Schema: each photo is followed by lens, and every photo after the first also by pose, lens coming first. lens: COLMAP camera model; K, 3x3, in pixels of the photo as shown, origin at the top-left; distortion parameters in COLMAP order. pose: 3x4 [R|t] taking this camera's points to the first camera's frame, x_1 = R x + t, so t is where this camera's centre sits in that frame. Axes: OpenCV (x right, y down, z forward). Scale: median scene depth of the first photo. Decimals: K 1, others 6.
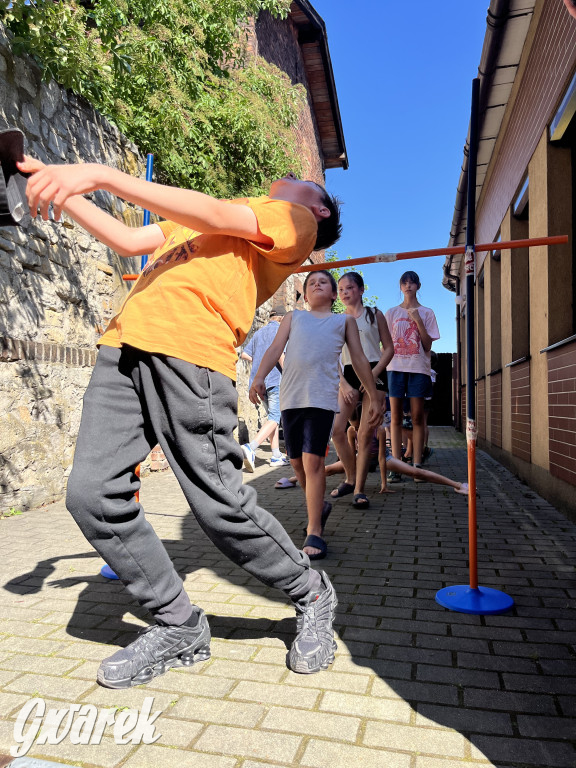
lens RADIAL K [[585.7, 0, 291.0], [0, 585.7, 380.6], [0, 0, 1]] dist [0.043946, -0.064172]
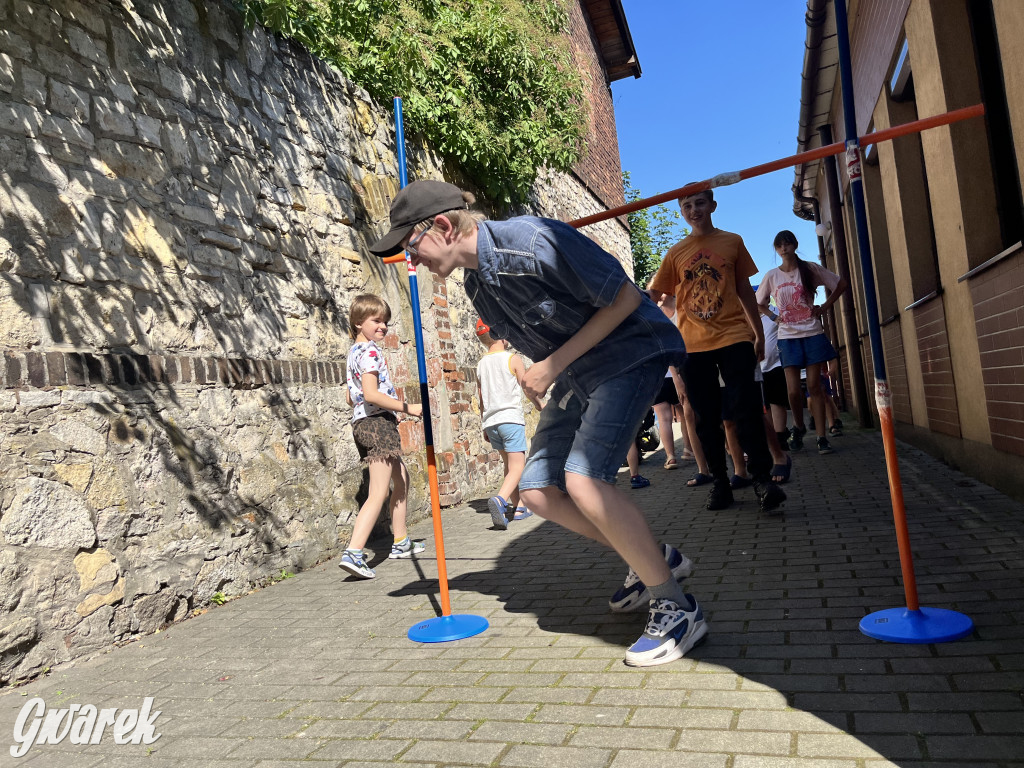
lens RADIAL K [[780.9, 0, 503.4], [0, 780.9, 393.0], [0, 0, 1]] dist [0.043946, -0.064172]
pose [[0.984701, -0.126525, -0.119816, -0.017812], [0.128447, 0.991681, 0.008422, 0.007024], [0.117754, -0.023683, 0.992760, -0.007286]]
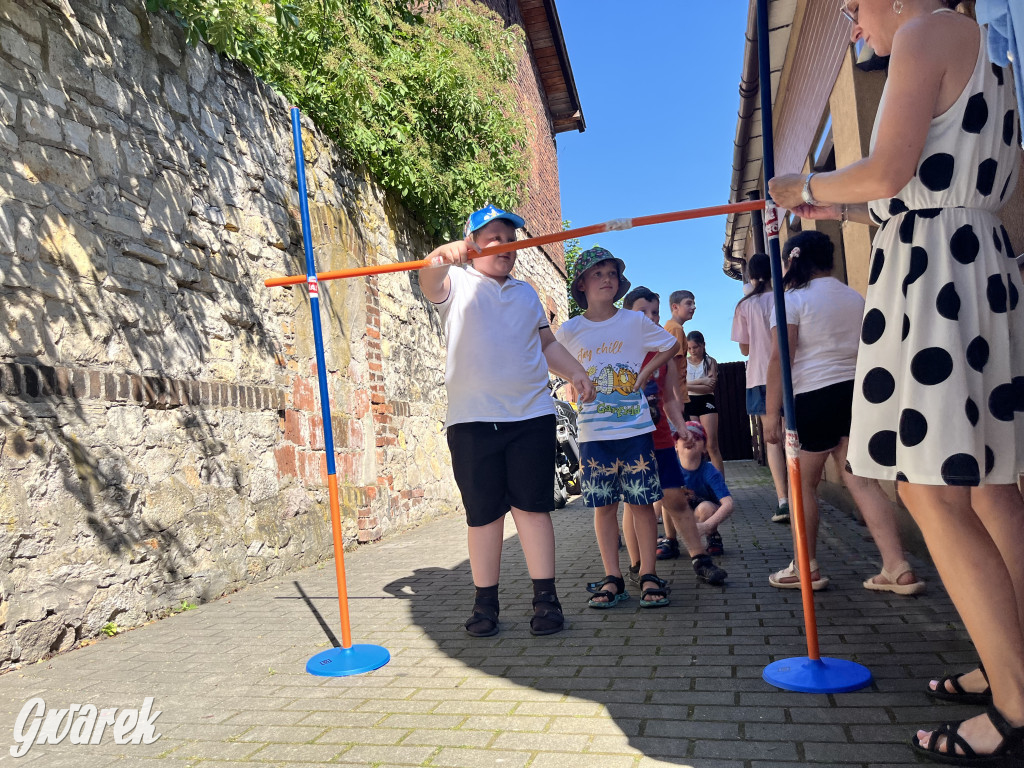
lens RADIAL K [[780.9, 0, 505.6], [0, 780.9, 388.3], [0, 0, 1]] dist [0.043946, -0.064172]
pose [[0.996778, -0.075497, -0.027098, -0.010920], [0.074409, 0.996459, -0.039145, 0.011782], [0.029957, 0.037002, 0.998866, -0.003103]]
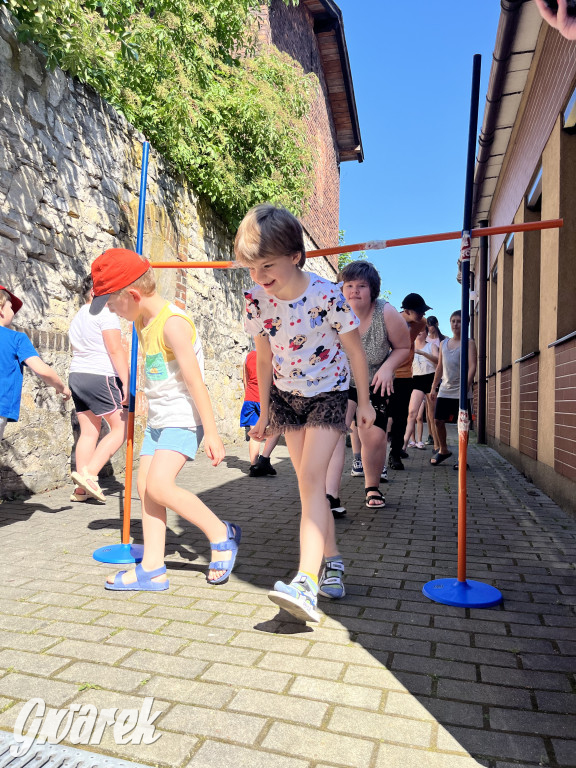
lens RADIAL K [[585.7, 0, 280.3], [0, 585.7, 390.4], [0, 0, 1]] dist [0.043946, -0.064172]
pose [[0.998984, 0.016100, -0.042083, 0.020889], [-0.015116, 0.999607, 0.023603, 0.006904], [0.042446, -0.022943, 0.998835, 0.005020]]
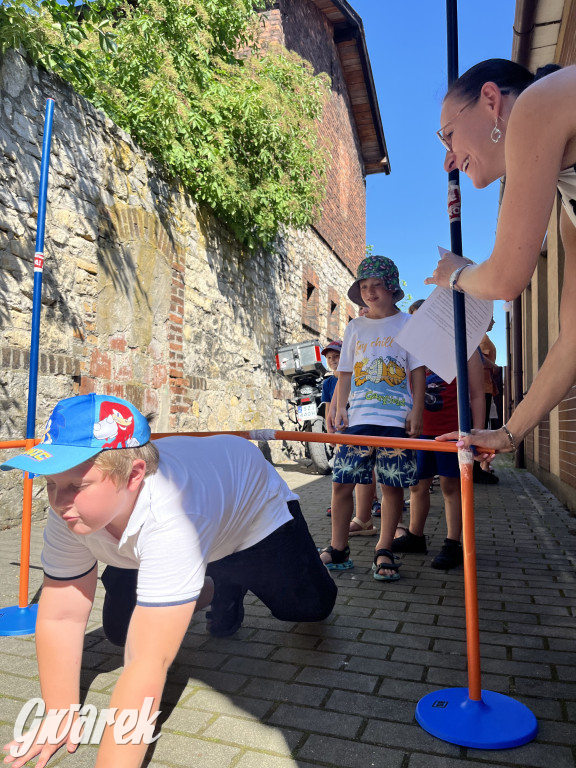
lens RADIAL K [[585.7, 0, 285.8], [0, 585.7, 390.2], [0, 0, 1]] dist [0.043946, -0.064172]
pose [[0.995042, -0.000129, -0.099459, 0.086258], [-0.001268, 0.999901, -0.013978, 0.012448], [0.099451, 0.014035, 0.994943, 0.149568]]
